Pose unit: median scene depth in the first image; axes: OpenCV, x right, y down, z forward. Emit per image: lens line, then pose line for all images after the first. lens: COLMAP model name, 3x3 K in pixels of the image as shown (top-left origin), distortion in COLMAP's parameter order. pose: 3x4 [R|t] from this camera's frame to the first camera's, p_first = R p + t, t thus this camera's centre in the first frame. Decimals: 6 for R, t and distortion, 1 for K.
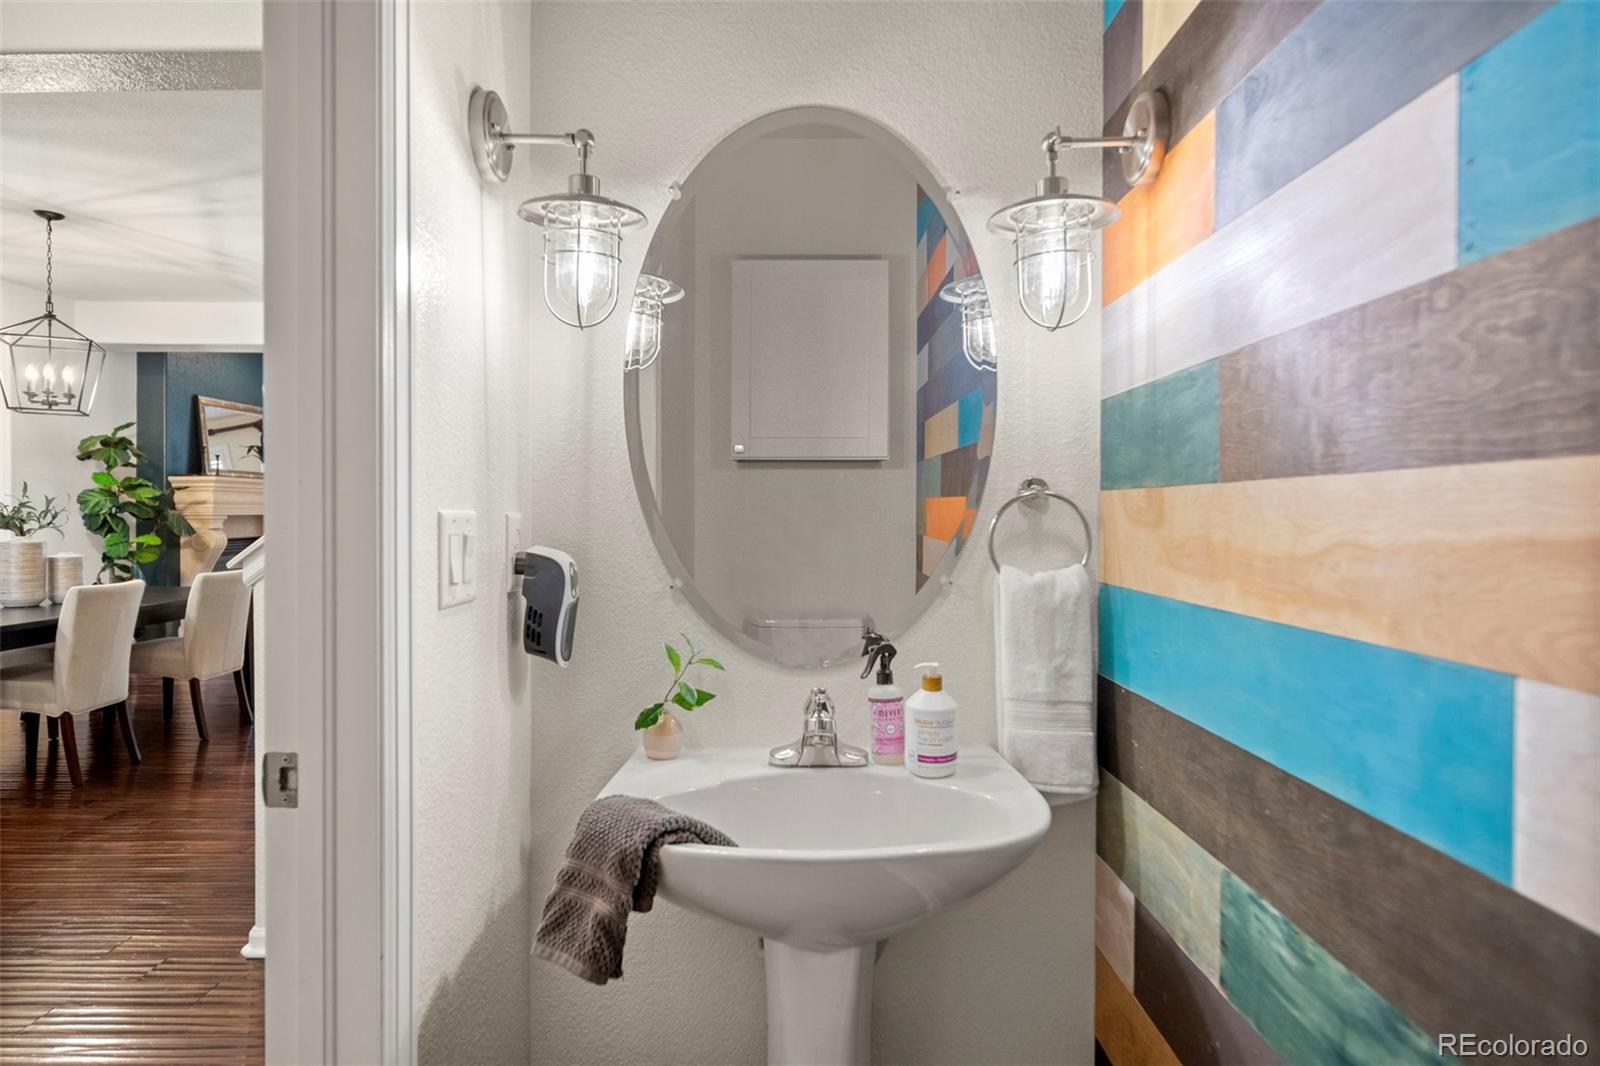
lens RADIAL K [[897.3, 0, 794.0], [0, 897.3, 521.3], [0, 0, 1]] dist [0.000054, -0.000731]
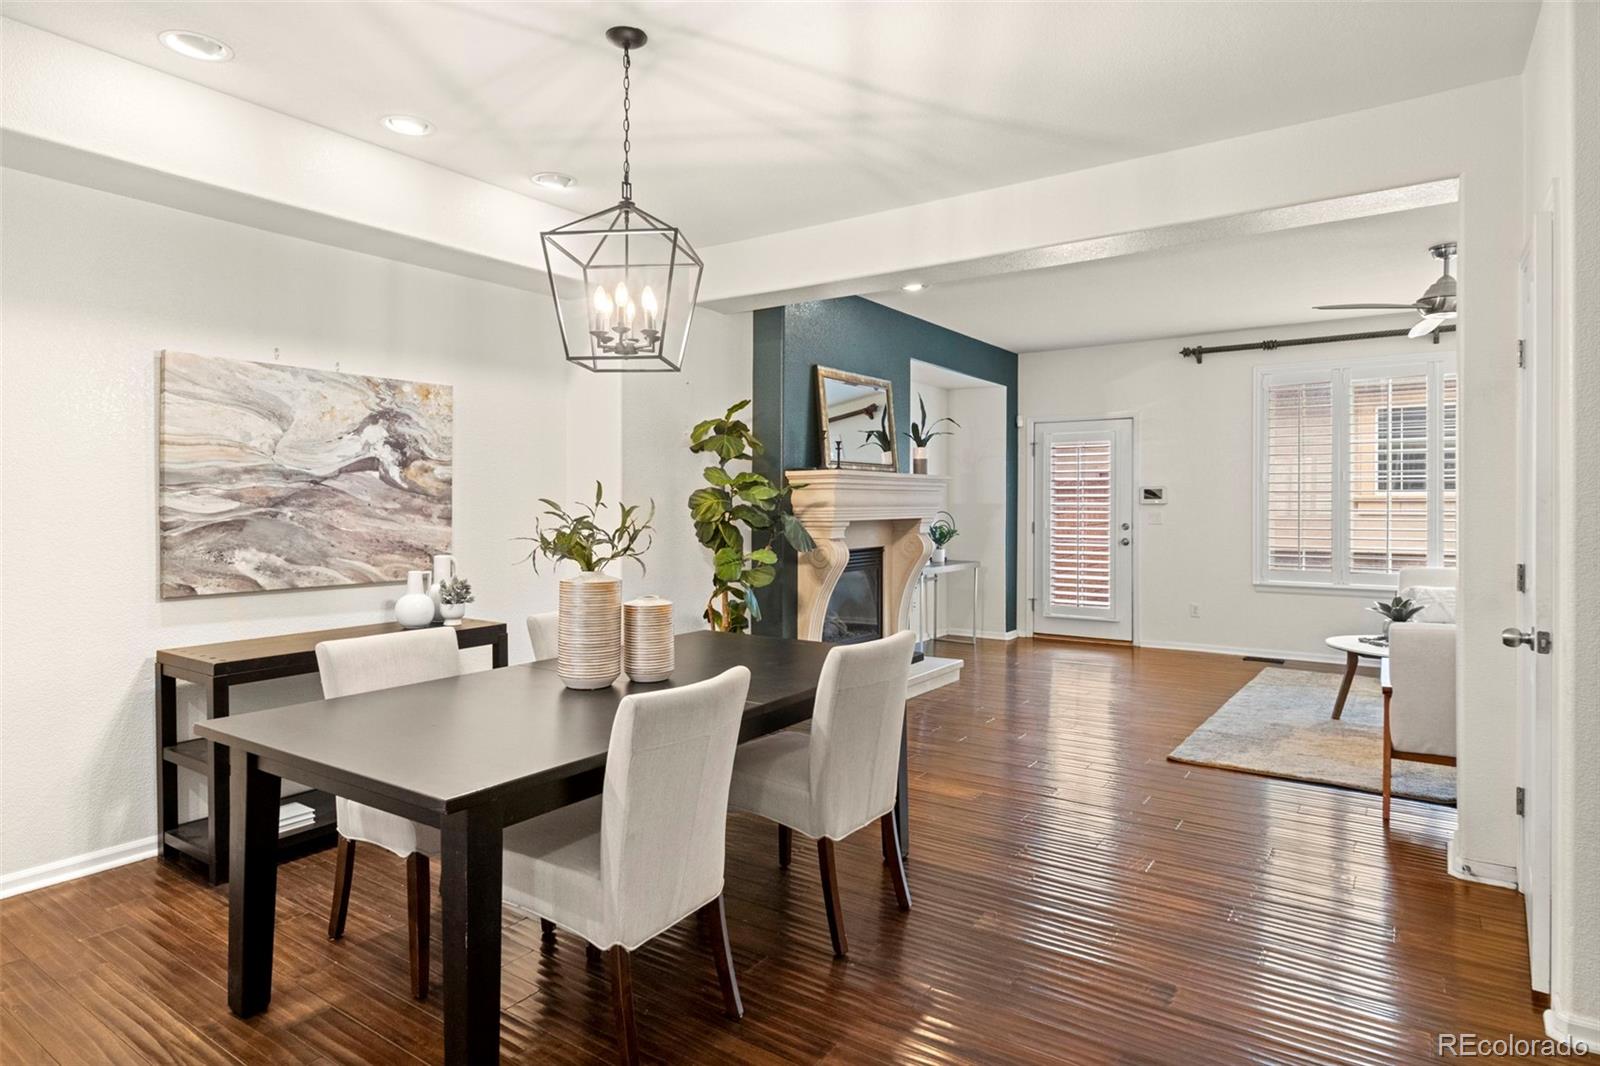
lens RADIAL K [[897.3, 0, 776.1], [0, 897.3, 507.5], [0, 0, 1]] dist [0.000054, -0.000731]
pose [[0.815094, 0.001025, -0.579327, -0.283296], [-0.004333, 0.999981, -0.004326, -0.016982], [0.579312, 0.006037, 0.815084, 0.403765]]
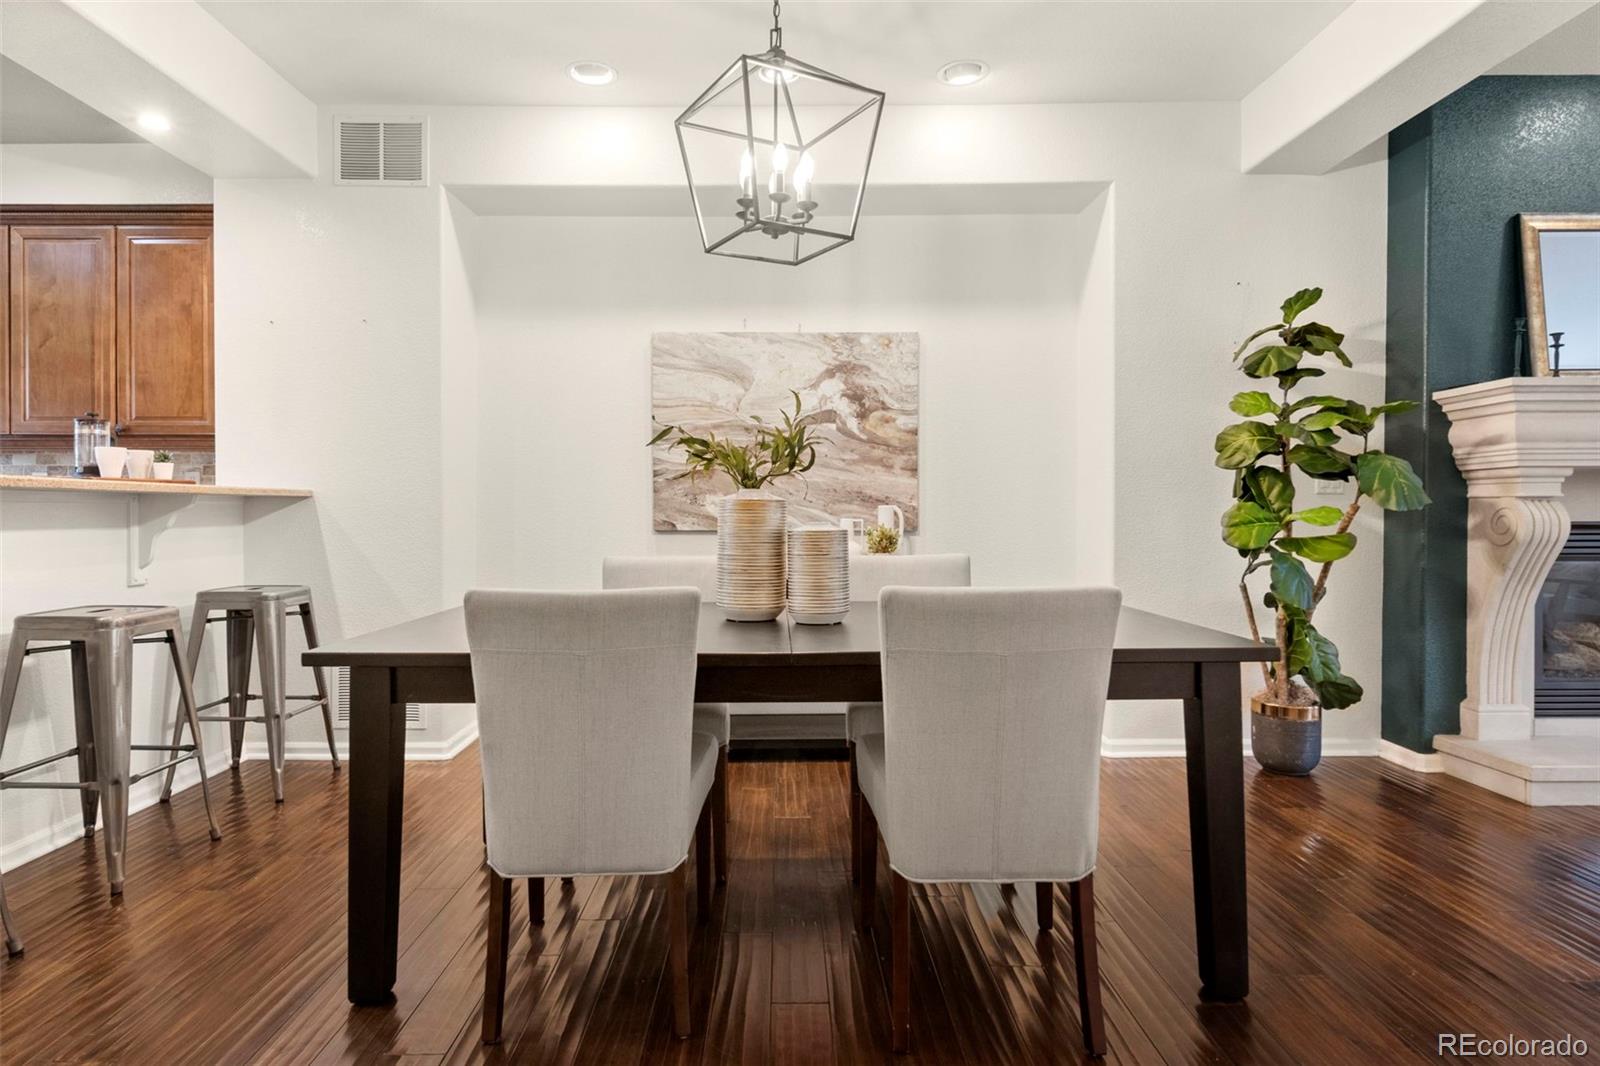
lens RADIAL K [[897.3, 0, 800.5], [0, 897.3, 522.9], [0, 0, 1]] dist [0.000054, -0.000731]
pose [[0.002538, 0.004224, -0.999988, -0.226033], [-0.007043, 0.999966, 0.004206, 0.024697], [0.999972, 0.007032, 0.002568, 0.720751]]
